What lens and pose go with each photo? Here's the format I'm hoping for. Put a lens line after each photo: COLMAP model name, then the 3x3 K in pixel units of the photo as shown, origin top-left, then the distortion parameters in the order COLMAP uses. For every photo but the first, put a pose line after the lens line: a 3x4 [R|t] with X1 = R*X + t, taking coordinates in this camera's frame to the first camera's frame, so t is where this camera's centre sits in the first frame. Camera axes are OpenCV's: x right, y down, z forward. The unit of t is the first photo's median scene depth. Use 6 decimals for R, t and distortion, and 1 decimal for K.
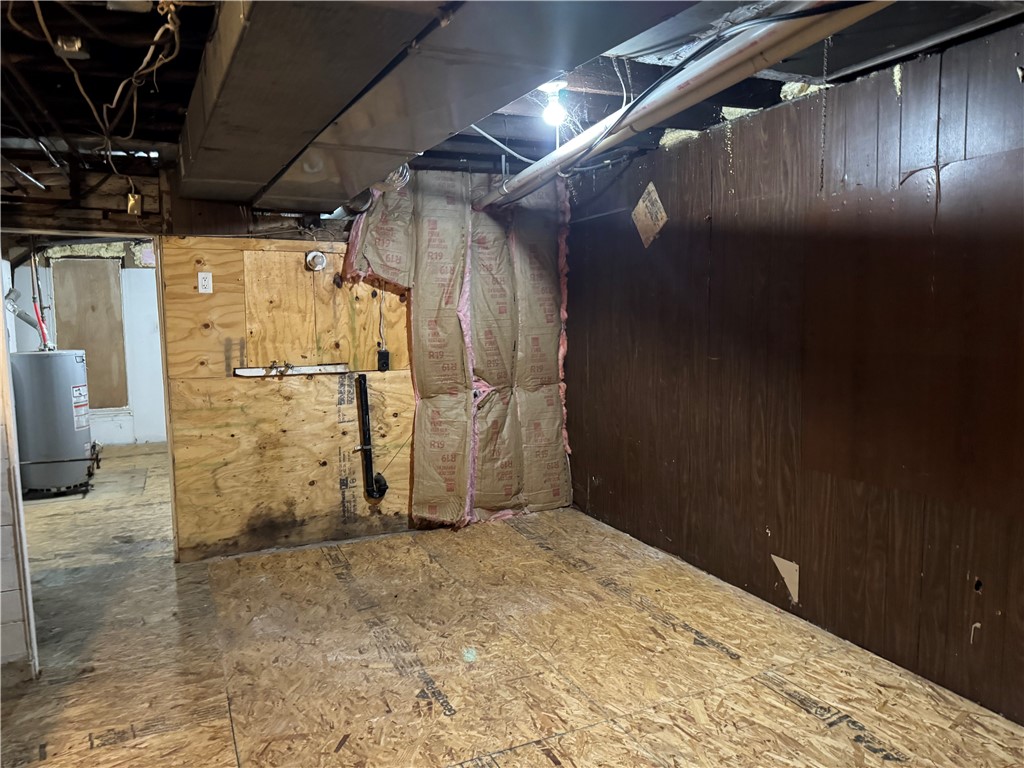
lens RADIAL K [[722.9, 0, 521.6], [0, 722.9, 377.5], [0, 0, 1]] dist [0.008571, -0.025378]
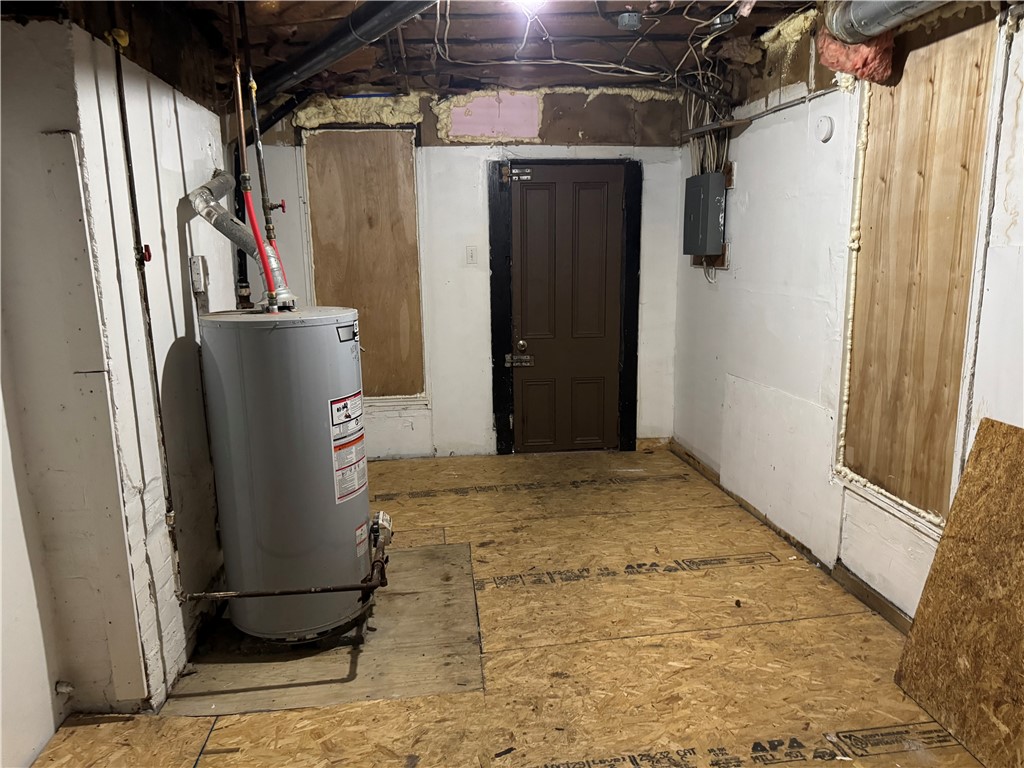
lens RADIAL K [[722.9, 0, 509.0], [0, 722.9, 389.2], [0, 0, 1]] dist [0.008571, -0.025378]
pose [[0.941274, 0.062175, -0.331870, -0.295595], [-0.021777, 0.992032, 0.124090, -0.038212], [0.336941, -0.109576, 0.935128, 0.493934]]
